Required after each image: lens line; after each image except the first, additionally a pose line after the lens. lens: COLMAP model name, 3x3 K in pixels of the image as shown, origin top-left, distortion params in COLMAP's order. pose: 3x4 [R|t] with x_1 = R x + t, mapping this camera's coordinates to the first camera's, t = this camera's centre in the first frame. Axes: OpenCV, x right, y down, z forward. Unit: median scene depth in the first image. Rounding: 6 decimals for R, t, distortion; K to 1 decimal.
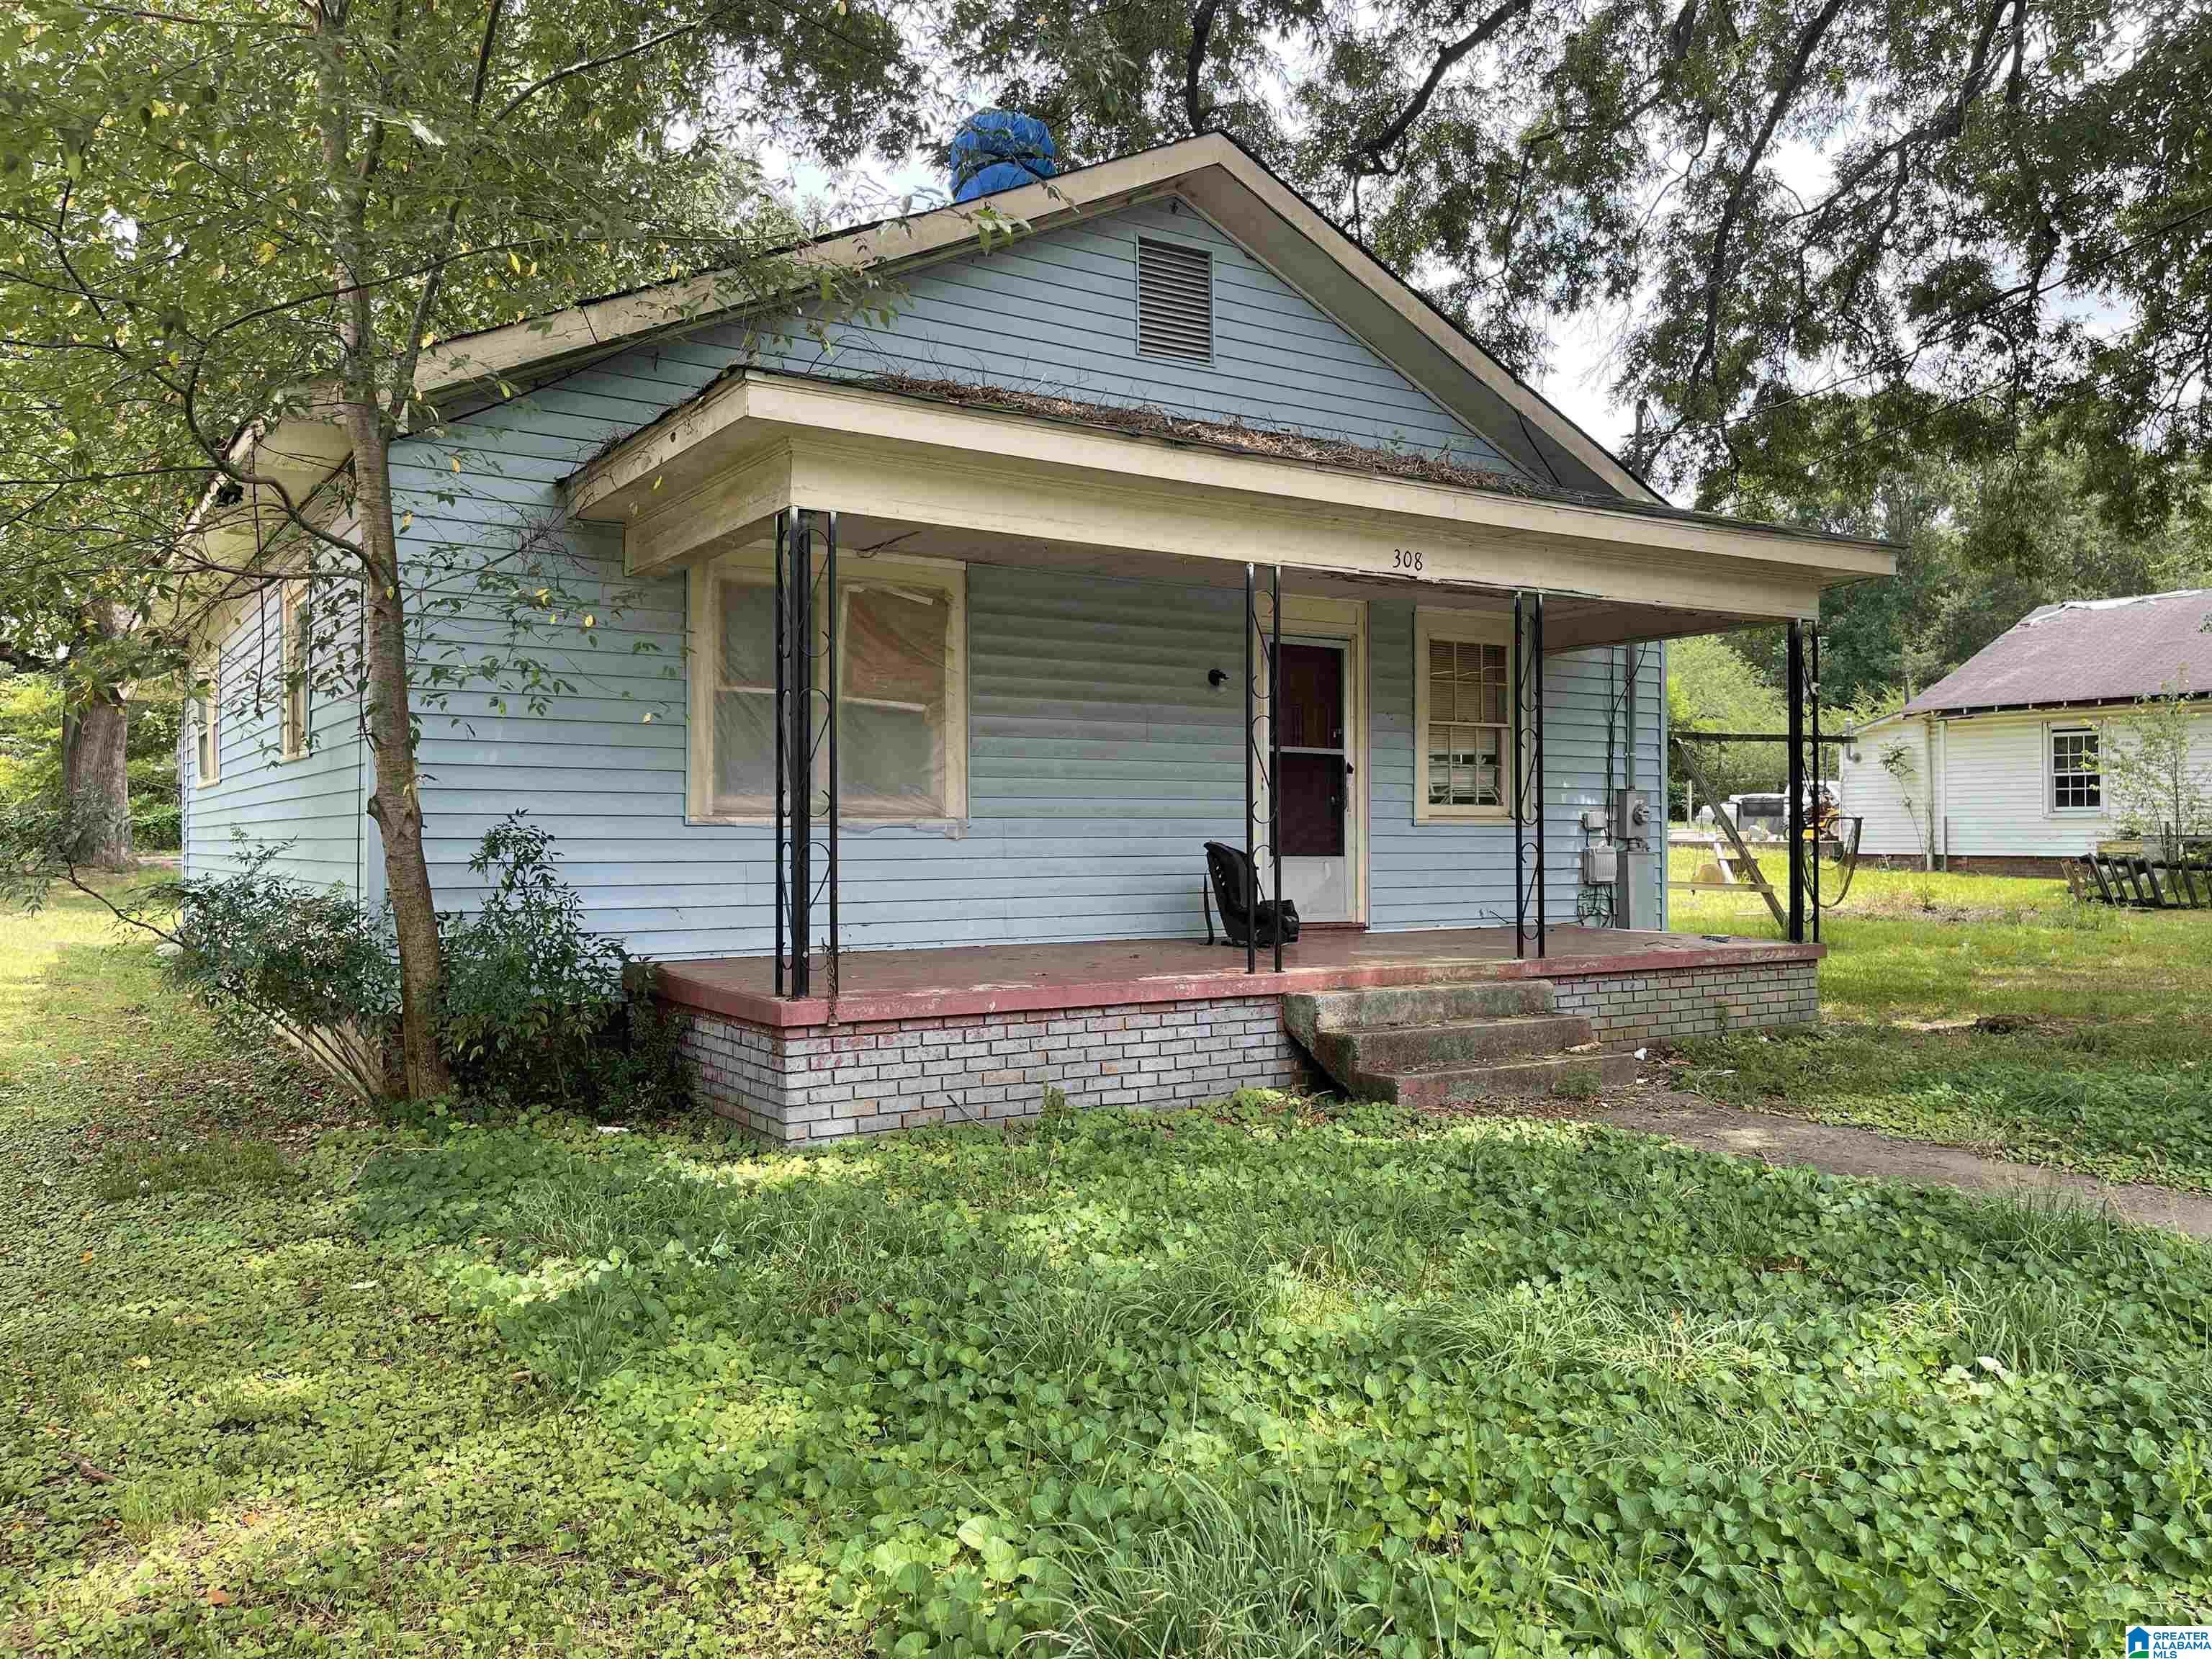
lens RADIAL K [[1685.4, 0, 1106.0], [0, 1685.4, 828.7], [0, 0, 1]] dist [0.015773, -0.008383]
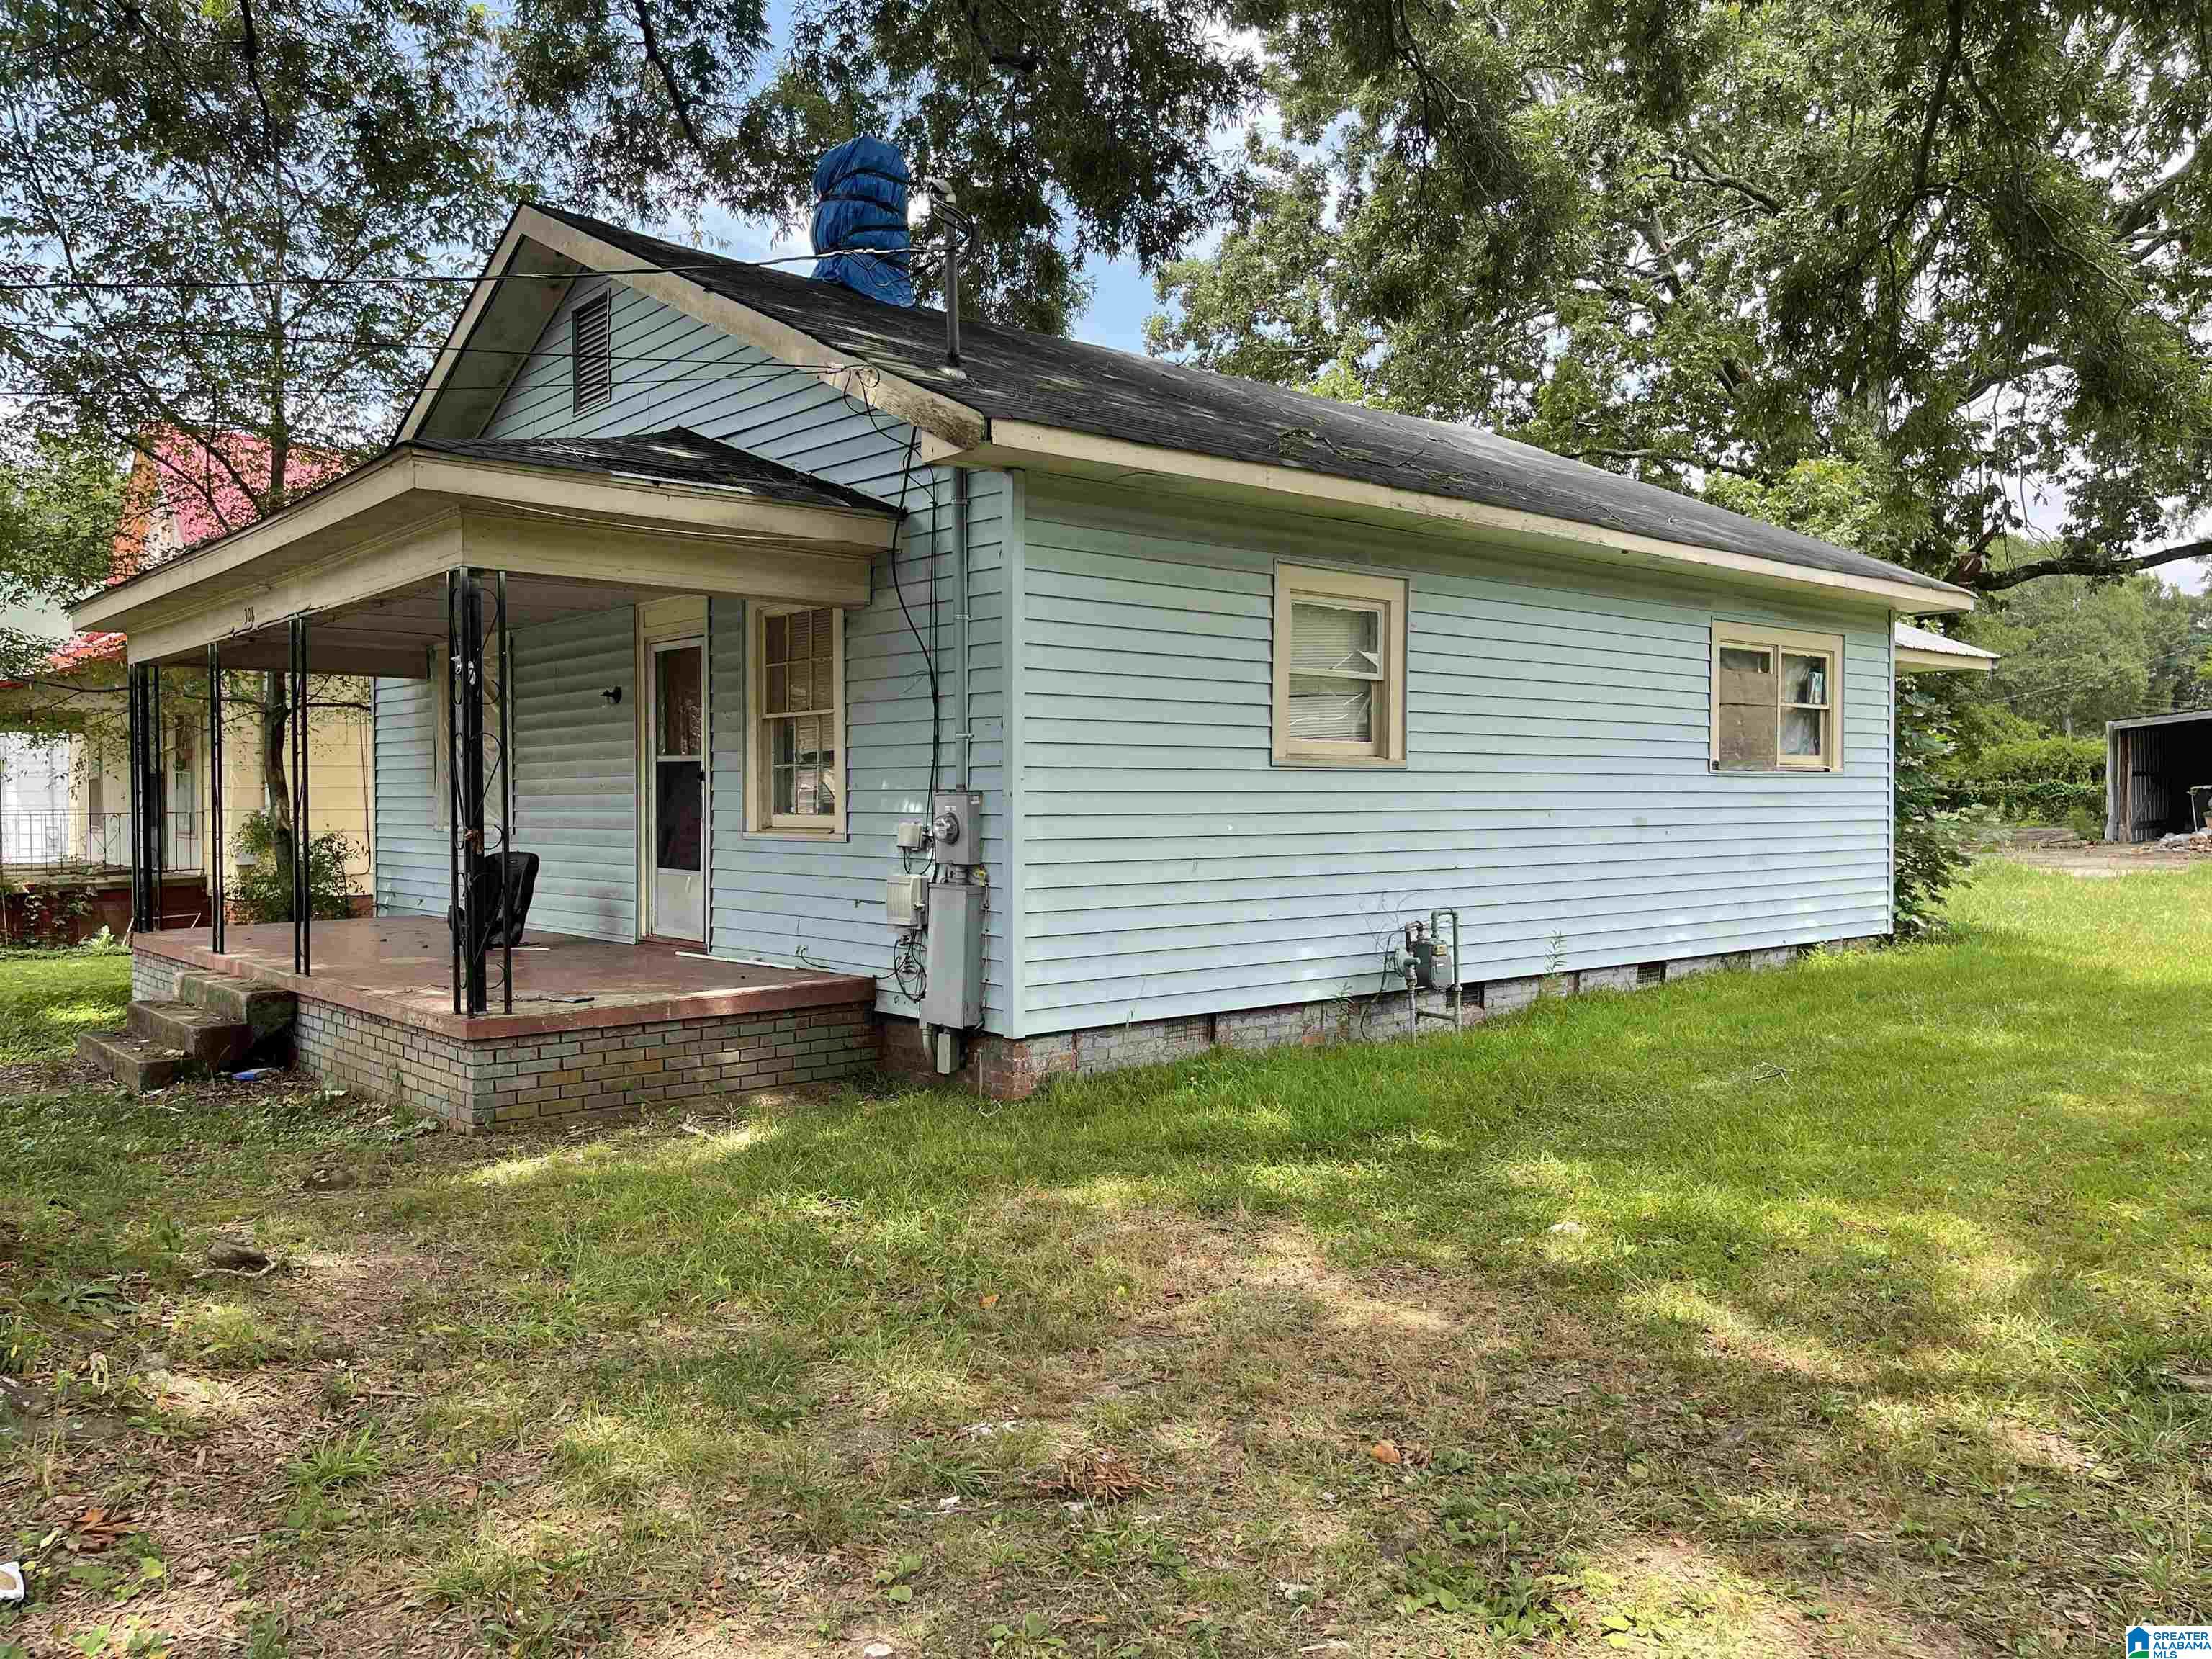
lens RADIAL K [[1685.4, 0, 1107.7], [0, 1685.4, 833.9], [0, 0, 1]] dist [0.015773, -0.008383]
pose [[0.152711, 0.018110, -0.988105, 1.274395], [0.006581, 0.999791, 0.019342, -0.023973], [0.988249, -0.009457, 0.152560, 1.260531]]
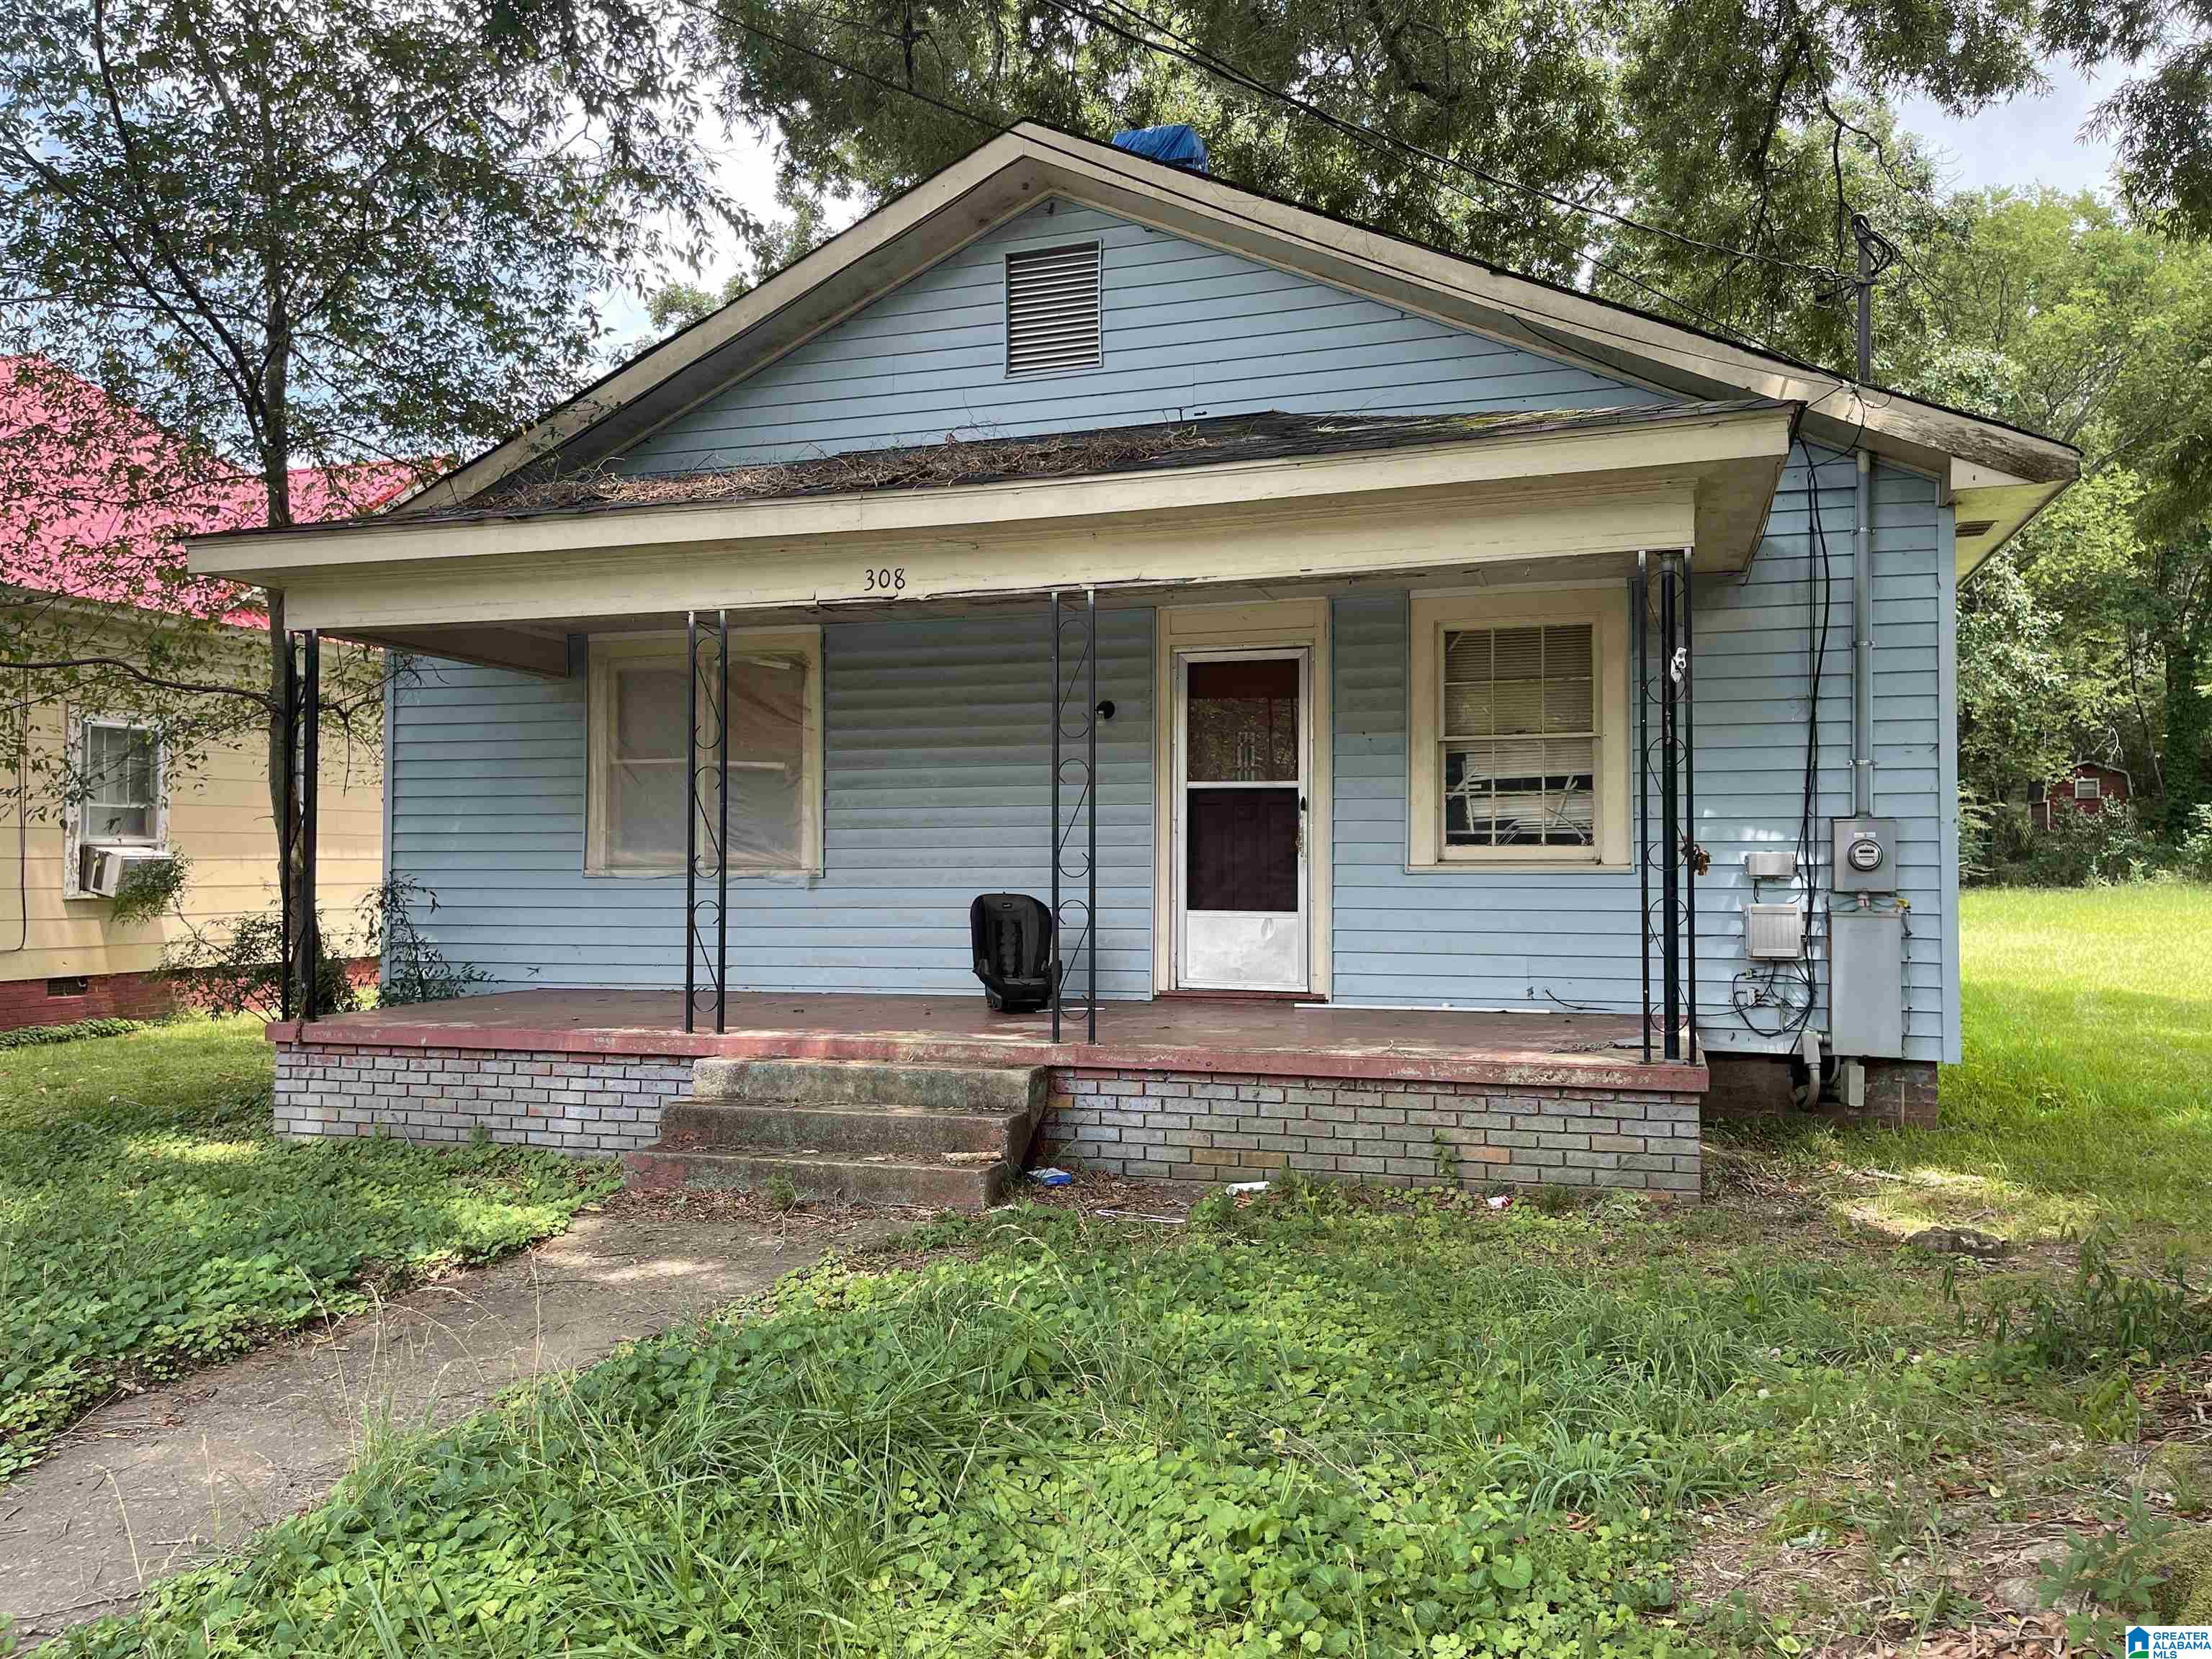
lens RADIAL K [[1685.4, 0, 1106.8], [0, 1685.4, 832.5], [0, 0, 1]] dist [0.015773, -0.008383]
pose [[0.631367, -0.017442, -0.775288, 0.838554], [0.005555, 0.999823, -0.017969, -0.009369], [0.775464, 0.007038, 0.631352, 0.480123]]
